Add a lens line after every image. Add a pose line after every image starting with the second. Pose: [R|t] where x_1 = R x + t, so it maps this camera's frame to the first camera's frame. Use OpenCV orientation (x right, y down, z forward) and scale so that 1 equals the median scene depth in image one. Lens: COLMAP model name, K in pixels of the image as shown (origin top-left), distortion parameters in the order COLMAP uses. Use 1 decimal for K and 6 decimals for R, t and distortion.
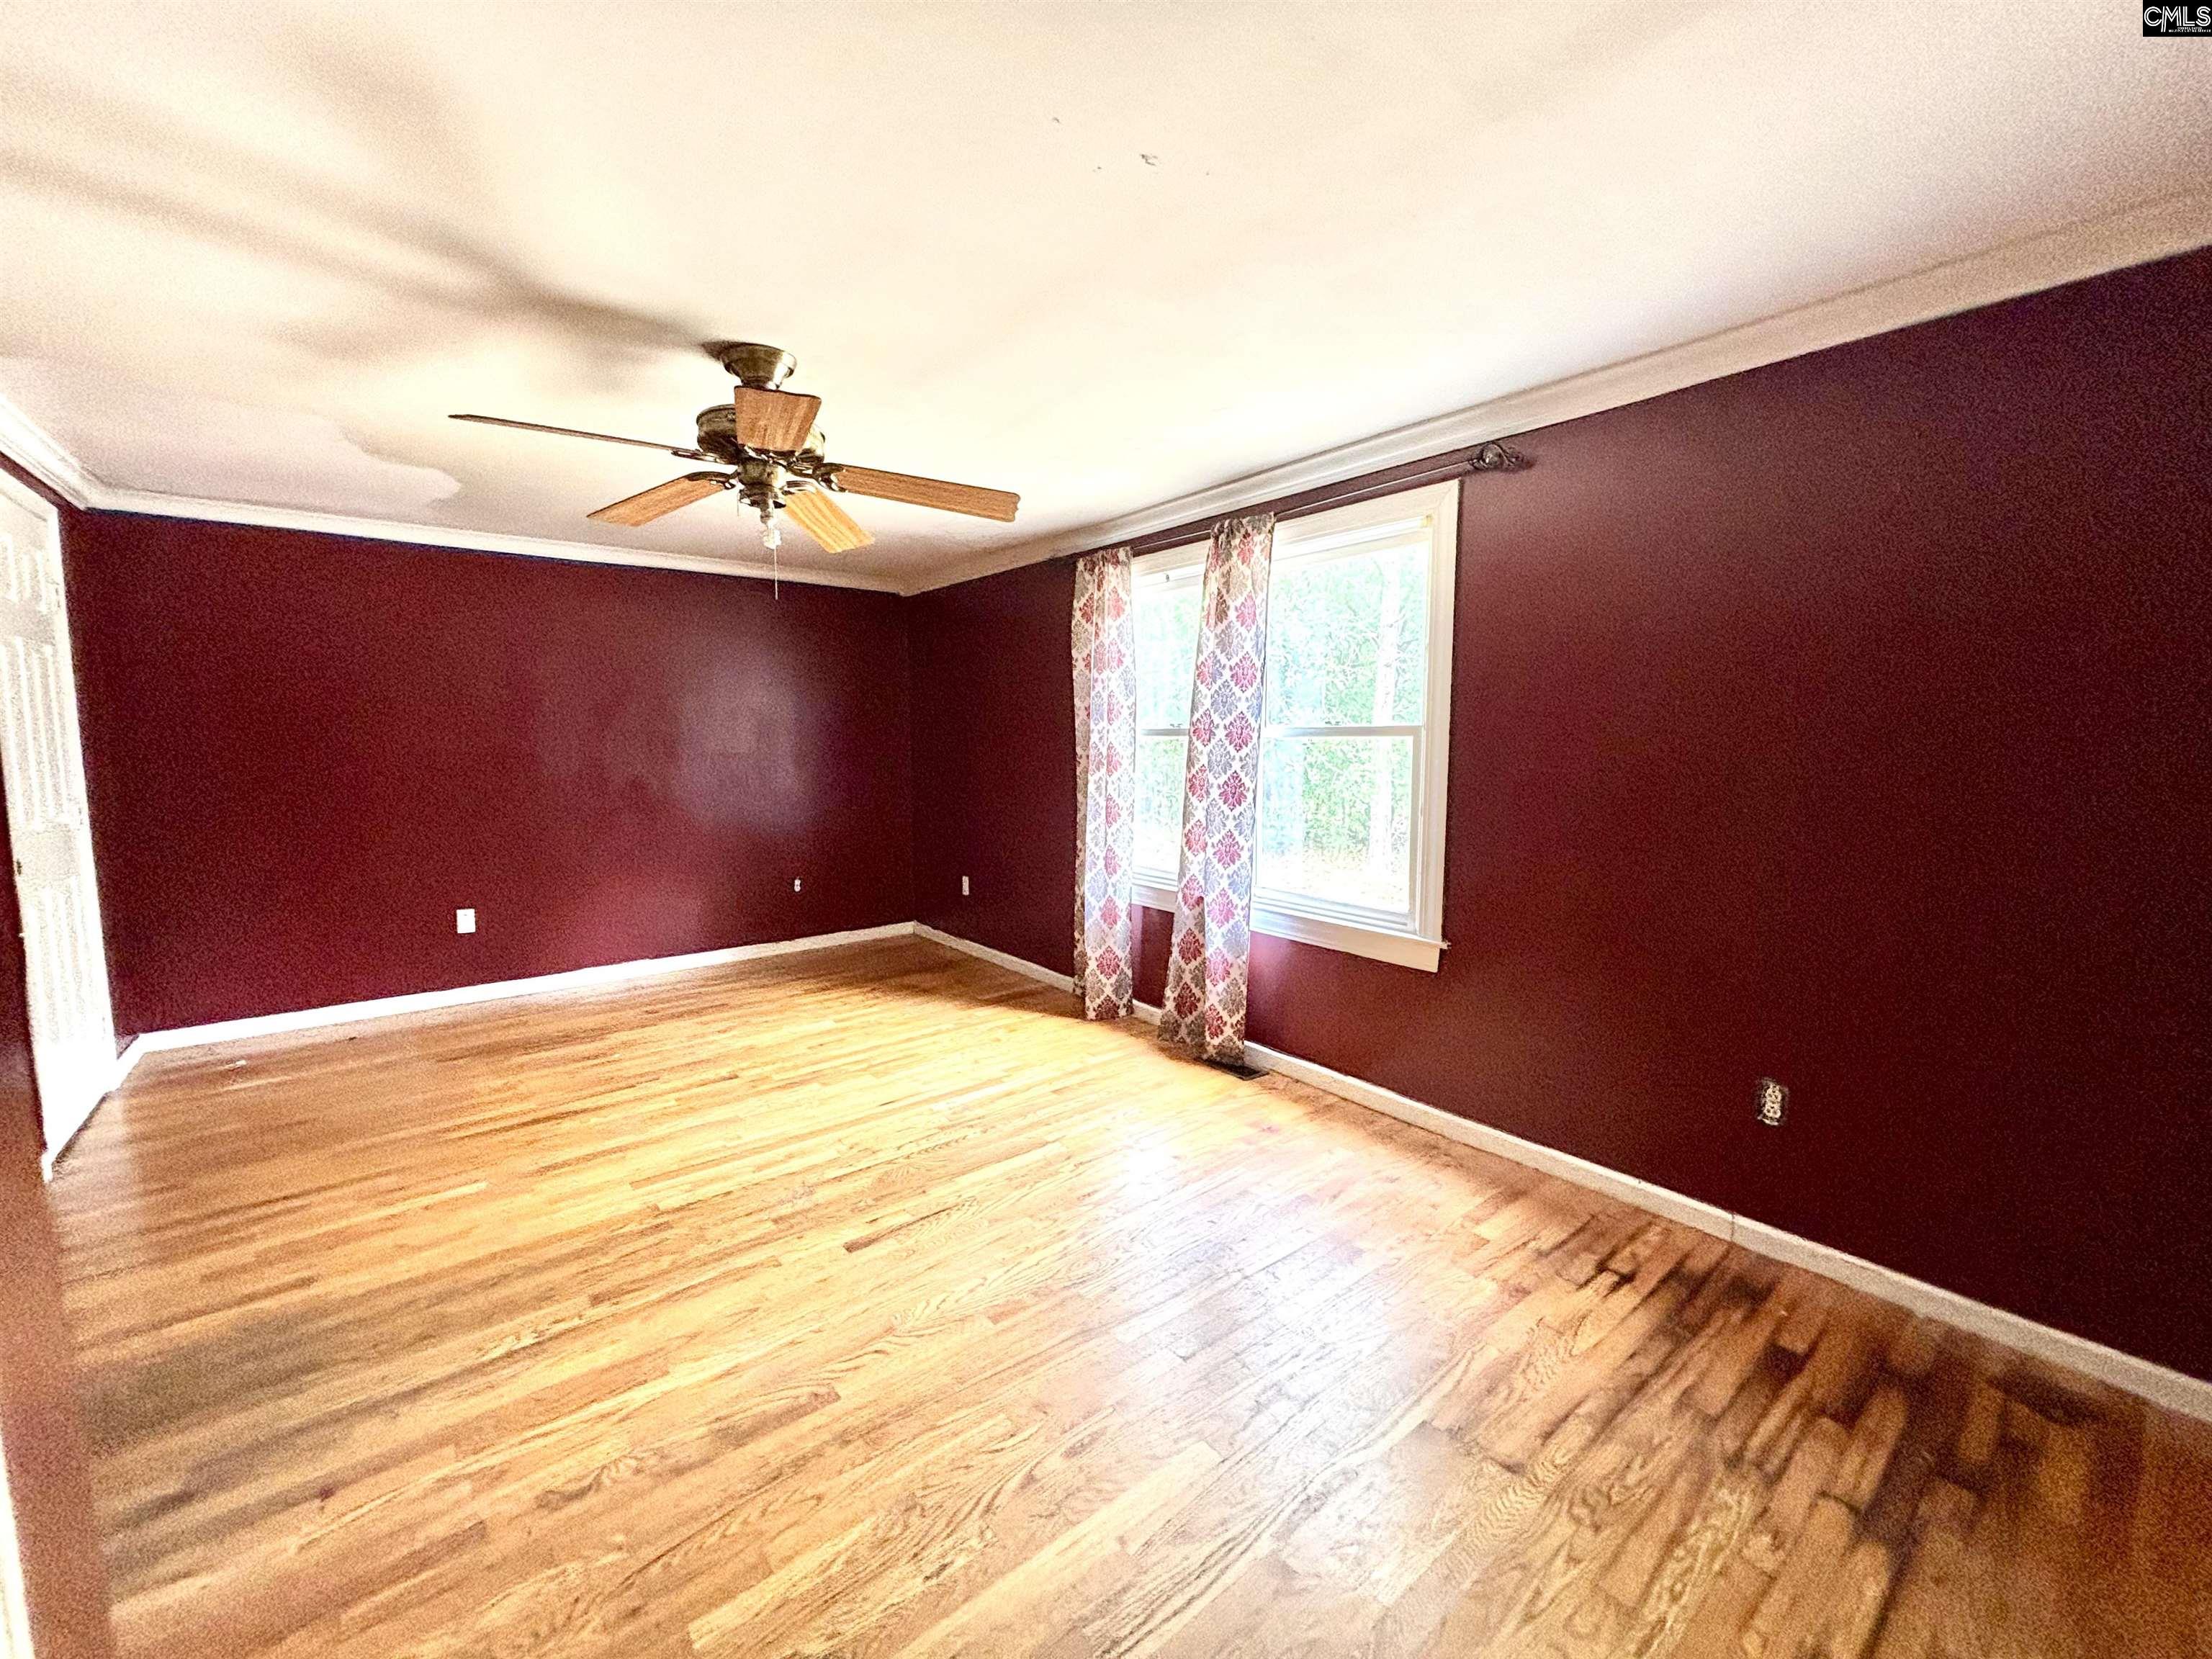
lens RADIAL K [[887.5, 0, 1105.5], [0, 887.5, 823.5], [0, 0, 1]] dist [-0.002716, 0.000588]
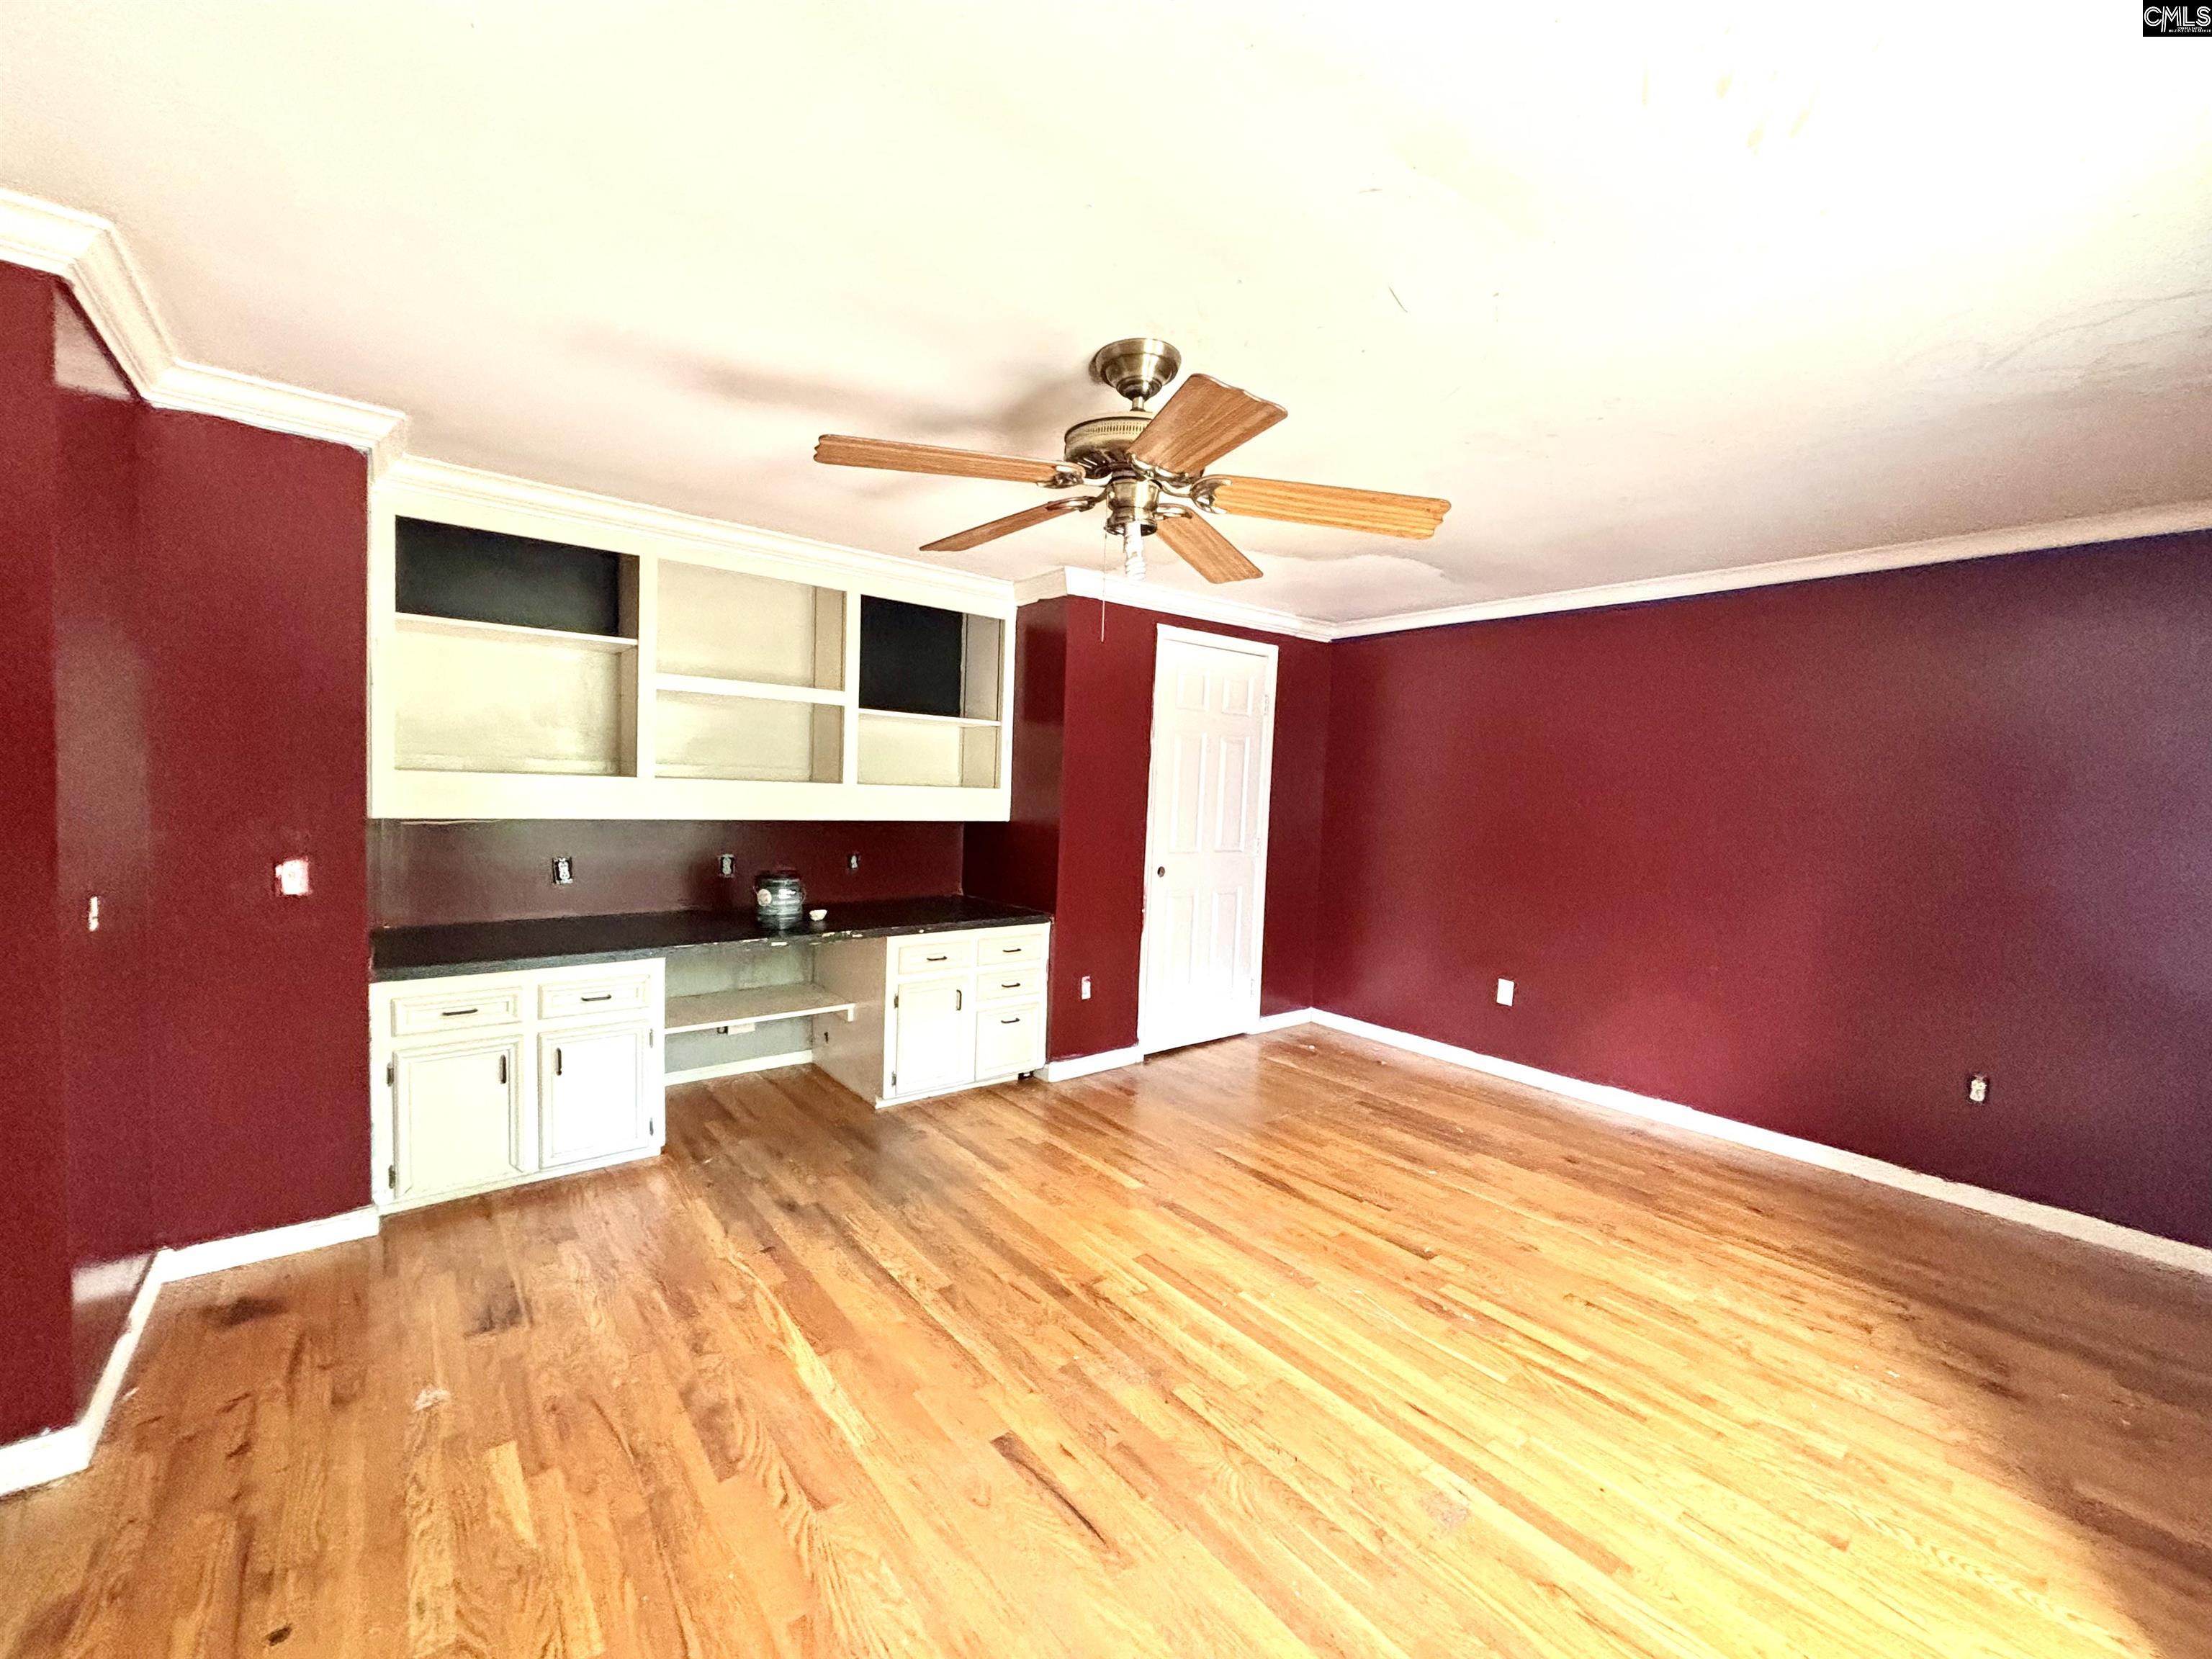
lens RADIAL K [[887.5, 0, 1105.9], [0, 887.5, 827.4], [0, 0, 1]] dist [-0.002716, 0.000588]
pose [[0.002716, 0.053523, -0.998563, 0.385899], [-0.132180, 0.989824, 0.052695, -0.098857], [0.991222, 0.131847, 0.009763, 0.814476]]
